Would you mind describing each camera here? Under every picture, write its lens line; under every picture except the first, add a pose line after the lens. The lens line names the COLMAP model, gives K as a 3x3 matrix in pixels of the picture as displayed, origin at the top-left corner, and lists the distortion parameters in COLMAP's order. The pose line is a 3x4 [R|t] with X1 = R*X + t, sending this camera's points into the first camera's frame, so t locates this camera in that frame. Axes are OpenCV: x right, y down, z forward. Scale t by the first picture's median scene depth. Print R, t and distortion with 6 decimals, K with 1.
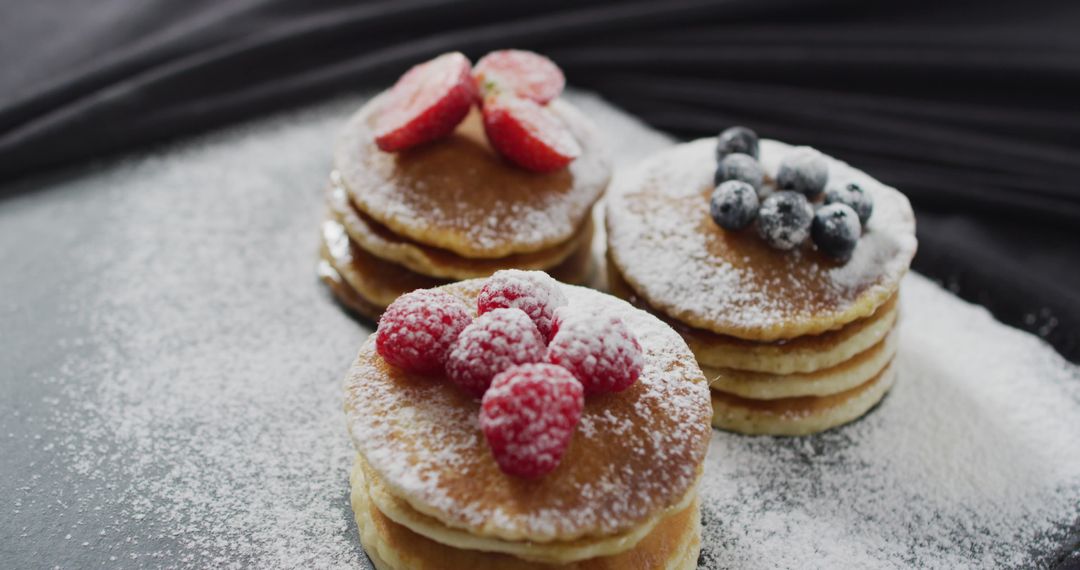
lens RADIAL K [[1421.4, 0, 540.0], [0, 1421.4, 285.0], [0, 0, 1]] dist [-0.003374, -0.019460]
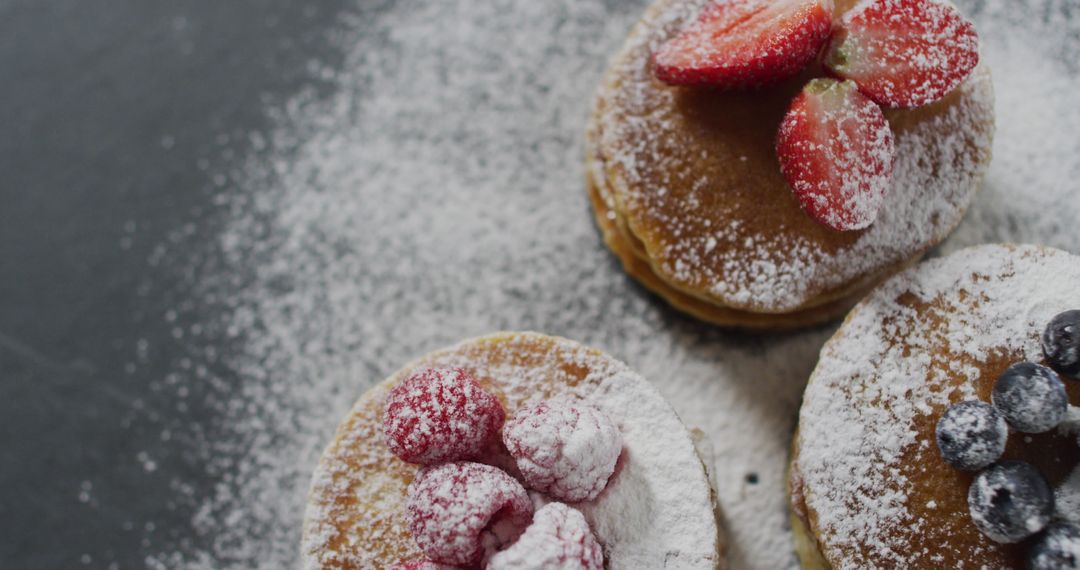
lens RADIAL K [[1421.4, 0, 540.0], [0, 1421.4, 285.0], [0, 0, 1]] dist [-0.003374, -0.019460]
pose [[0.713674, 0.609826, -0.344647, 0.188066], [-0.261982, 0.688684, 0.676076, -0.549842], [0.649642, -0.392207, 0.651260, 0.441983]]
